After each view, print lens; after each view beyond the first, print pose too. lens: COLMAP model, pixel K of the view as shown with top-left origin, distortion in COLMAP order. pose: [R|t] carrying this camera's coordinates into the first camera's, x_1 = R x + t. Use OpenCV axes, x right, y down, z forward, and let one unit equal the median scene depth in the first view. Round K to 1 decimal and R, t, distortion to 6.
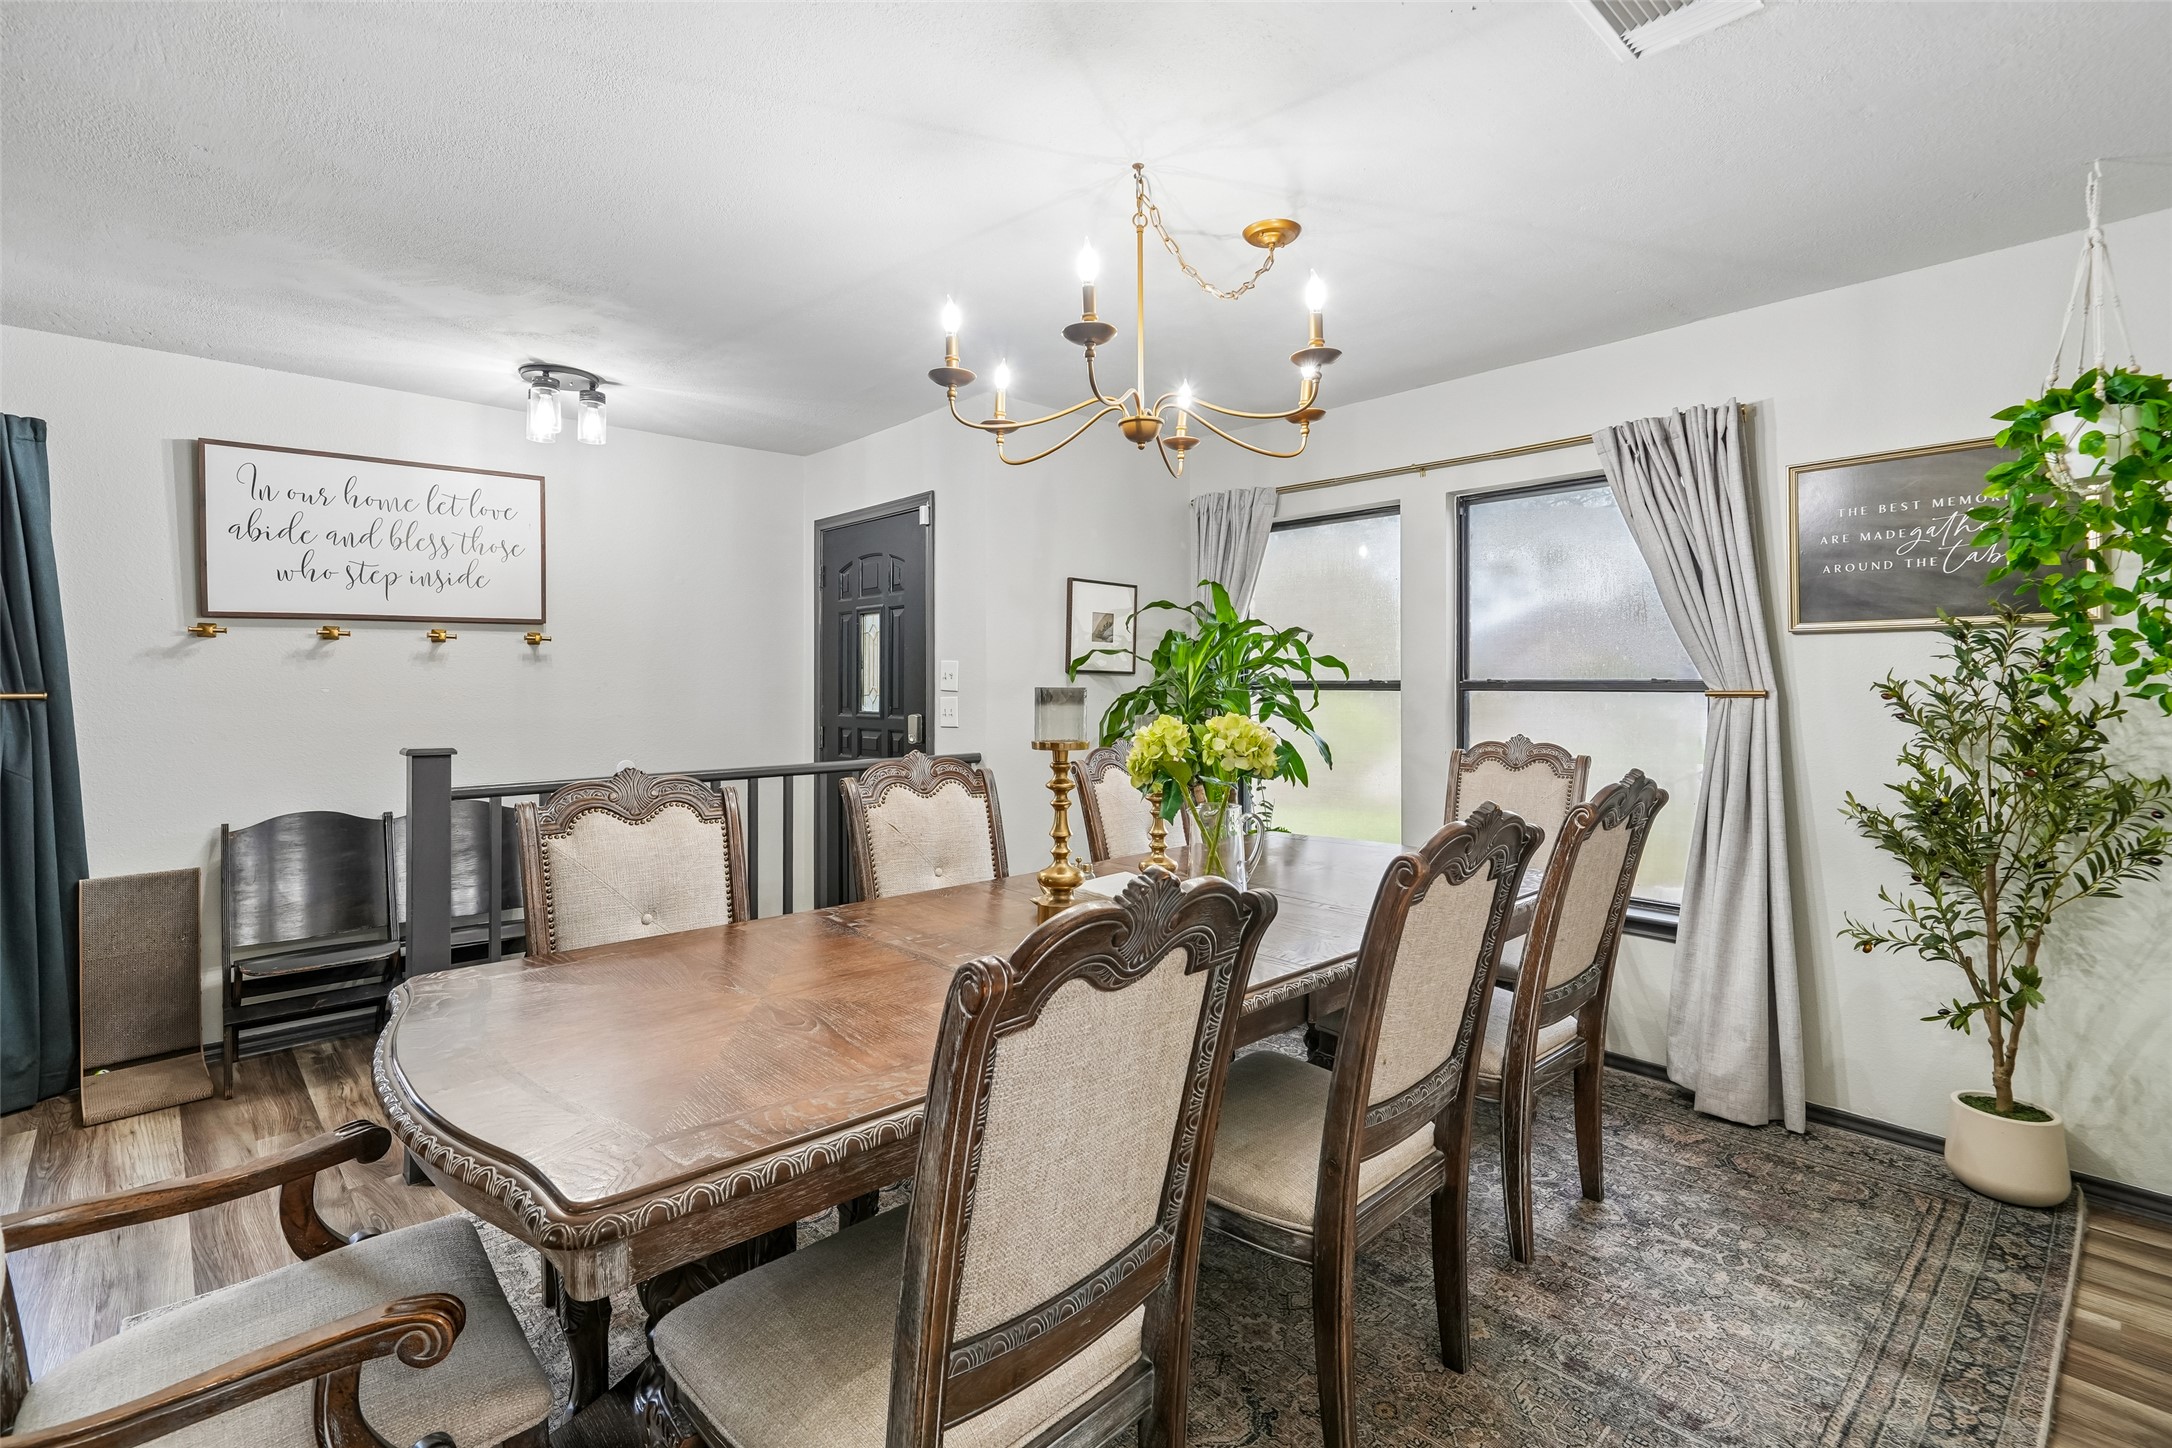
lens RADIAL K [[989.9, 0, 1076.1], [0, 989.9, 685.1], [0, 0, 1]] dist [0.004736, 0.001755]
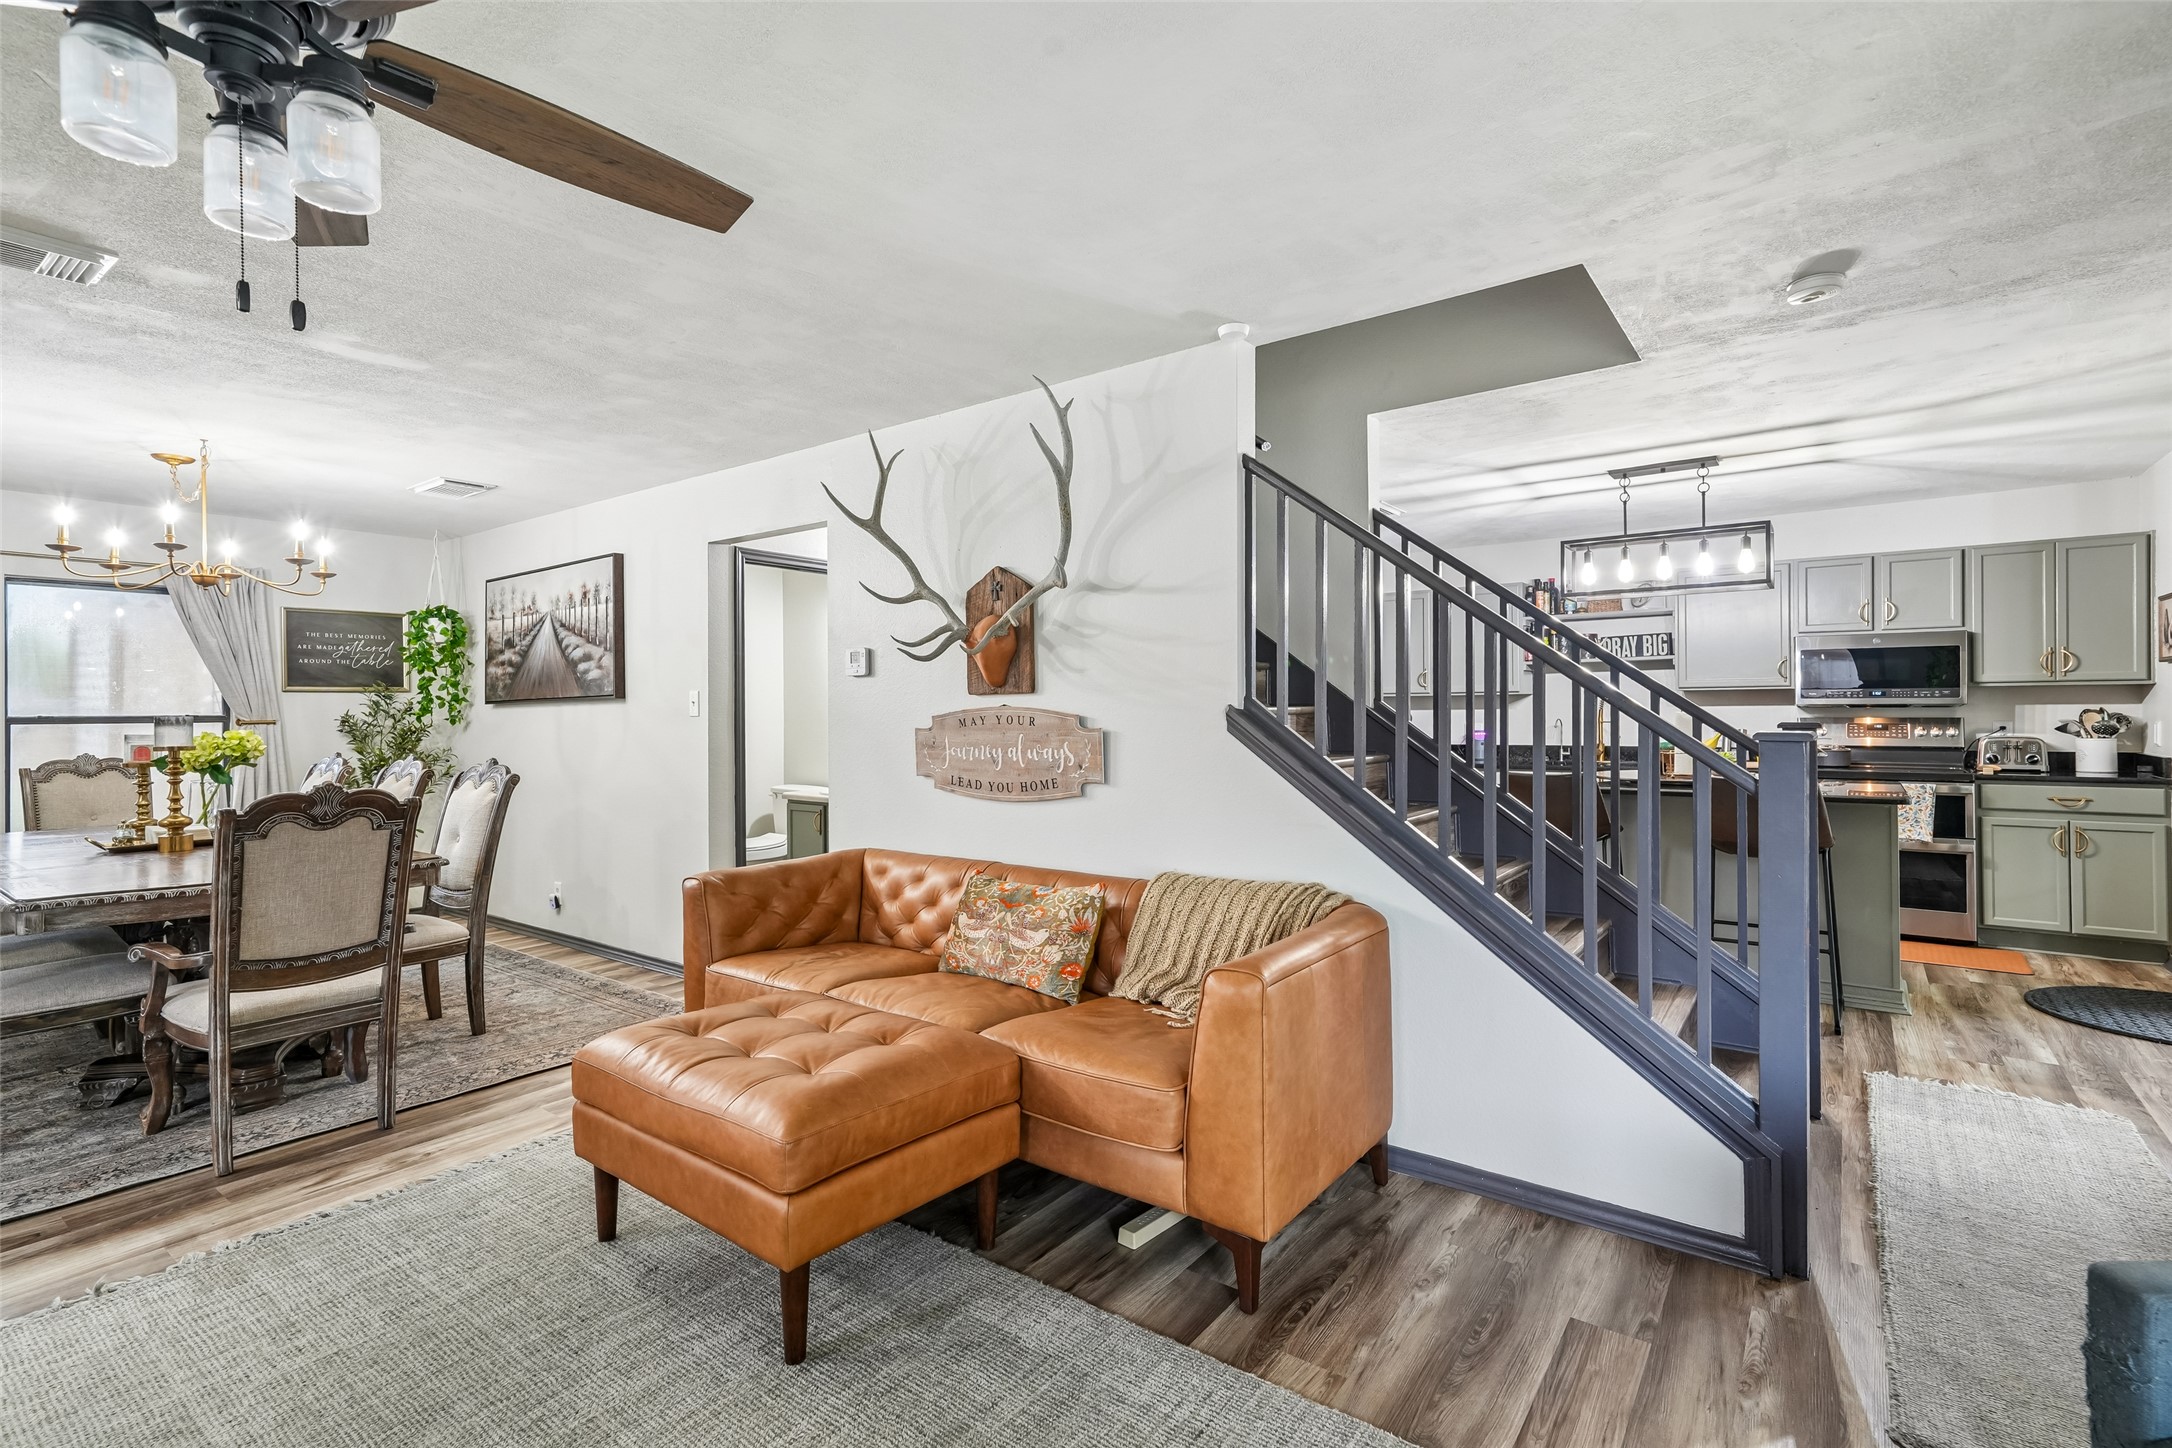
lens RADIAL K [[989.9, 0, 1087.1], [0, 989.9, 705.7], [0, 0, 1]] dist [0.004736, 0.001755]
pose [[-0.164748, 0.011669, 0.986267, -1.252128], [0.013526, 0.999863, -0.009570, 0.013573], [-0.986243, 0.011763, -0.164883, -0.207354]]
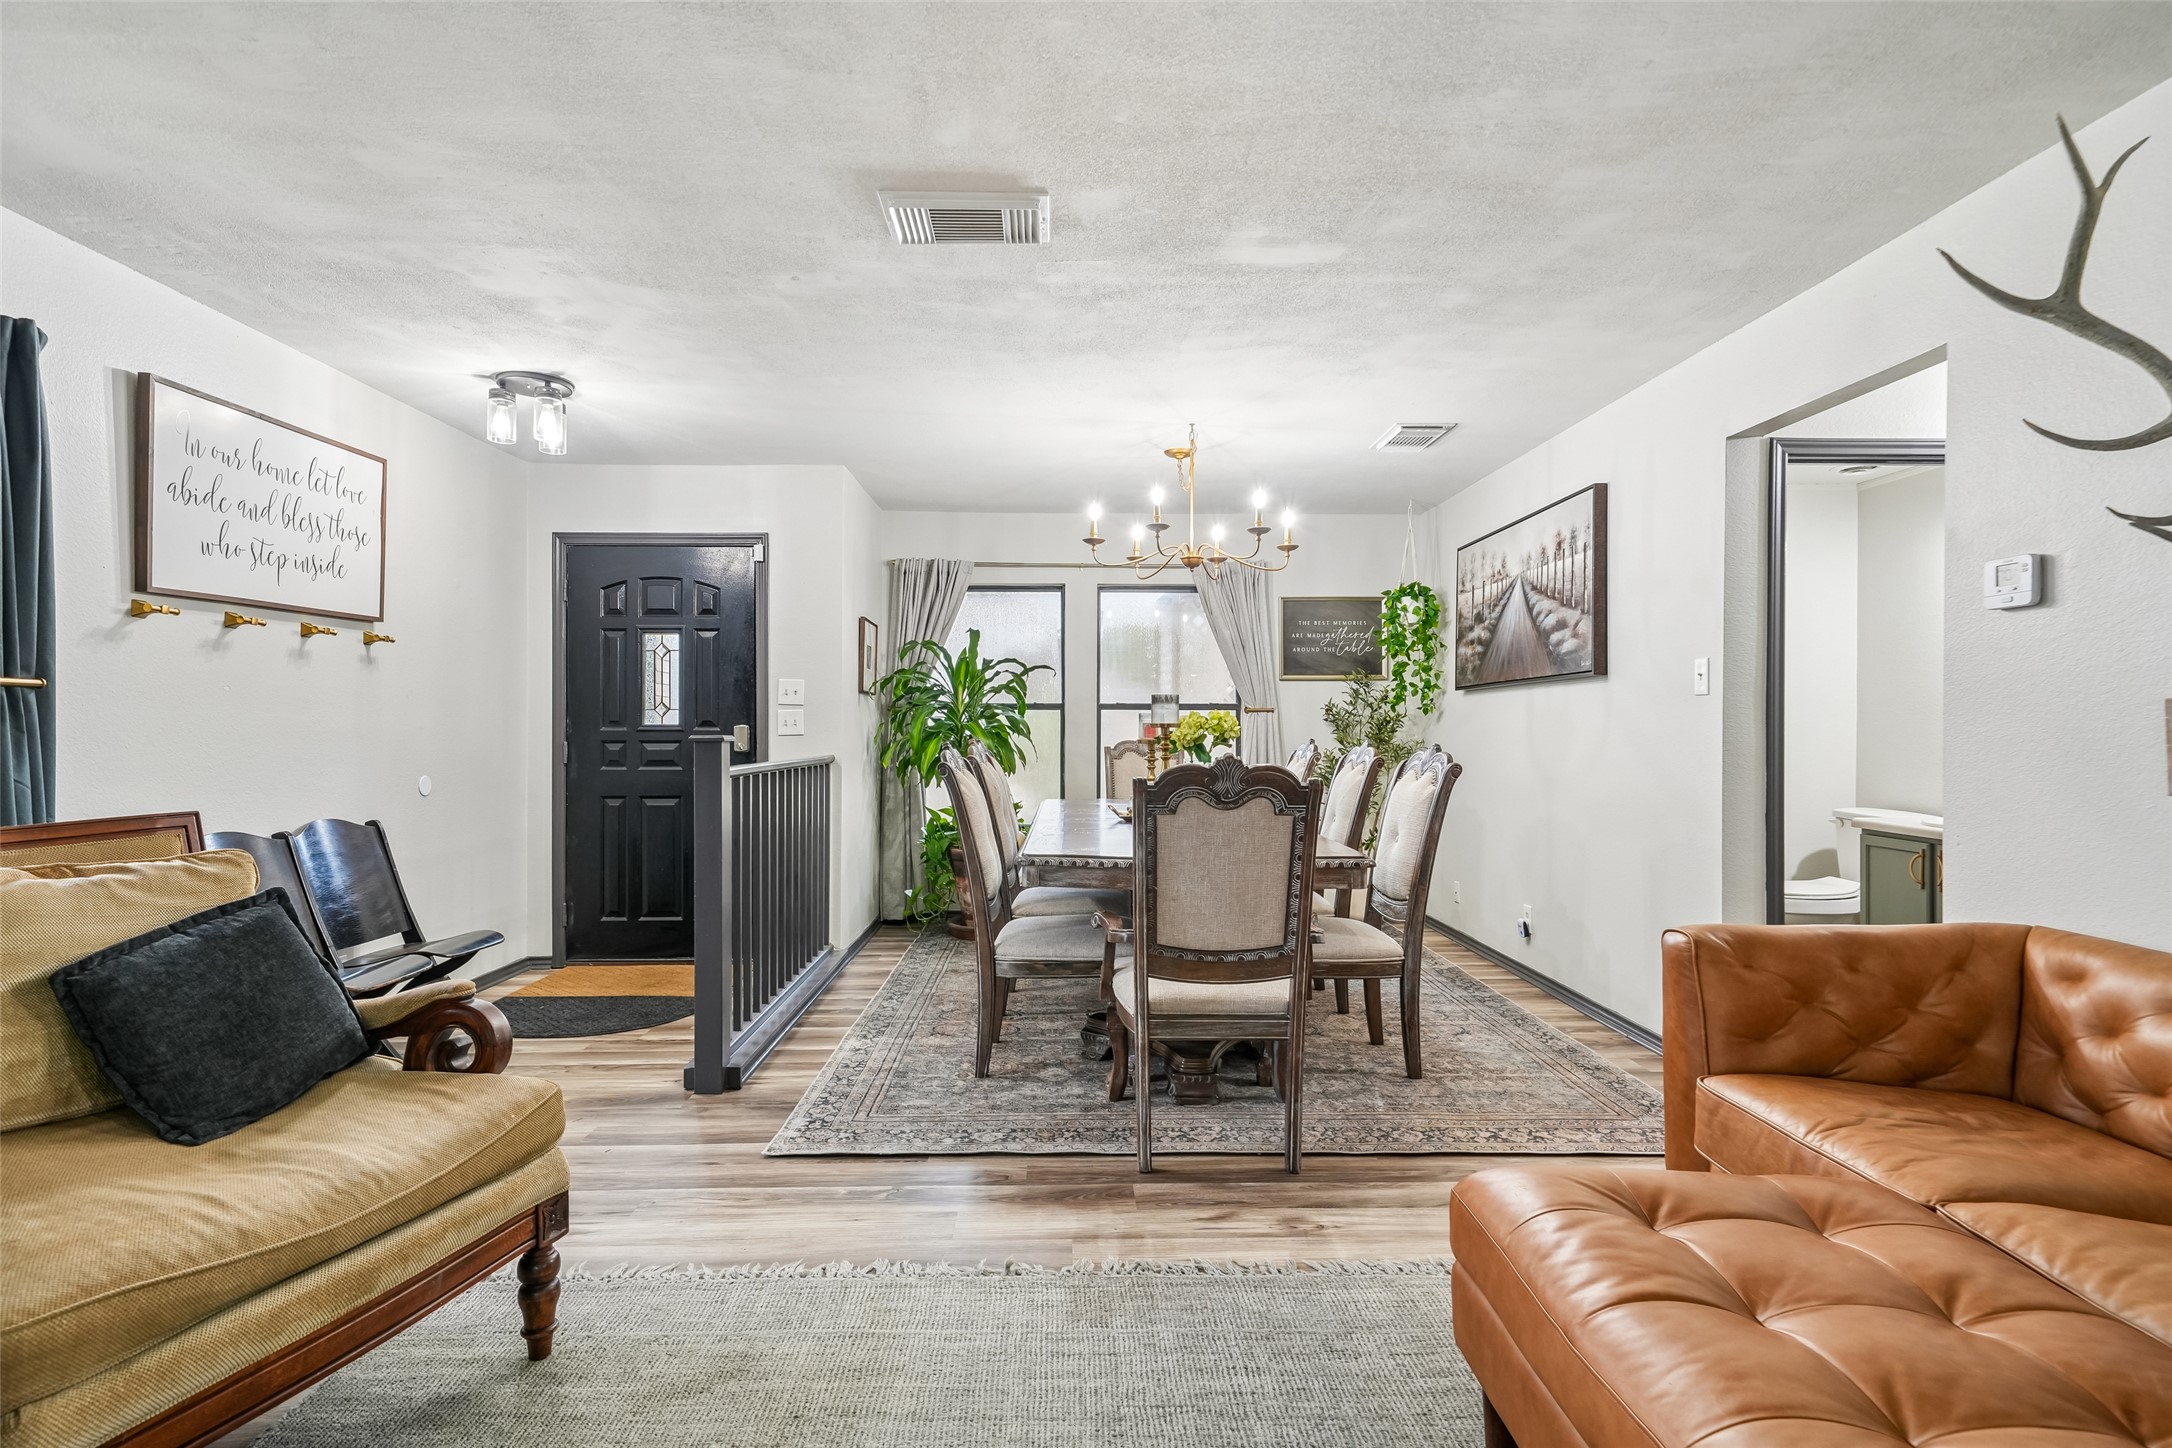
lens RADIAL K [[1103.1, 0, 1086.9], [0, 1103.1, 725.4], [0, 0, 1]] dist [0.015232, 0.003118]
pose [[0.673968, 0.004290, 0.738748, -1.003174], [-0.001499, 0.999989, -0.004439, 0.041663], [-0.738759, 0.001884, 0.673967, -0.179386]]
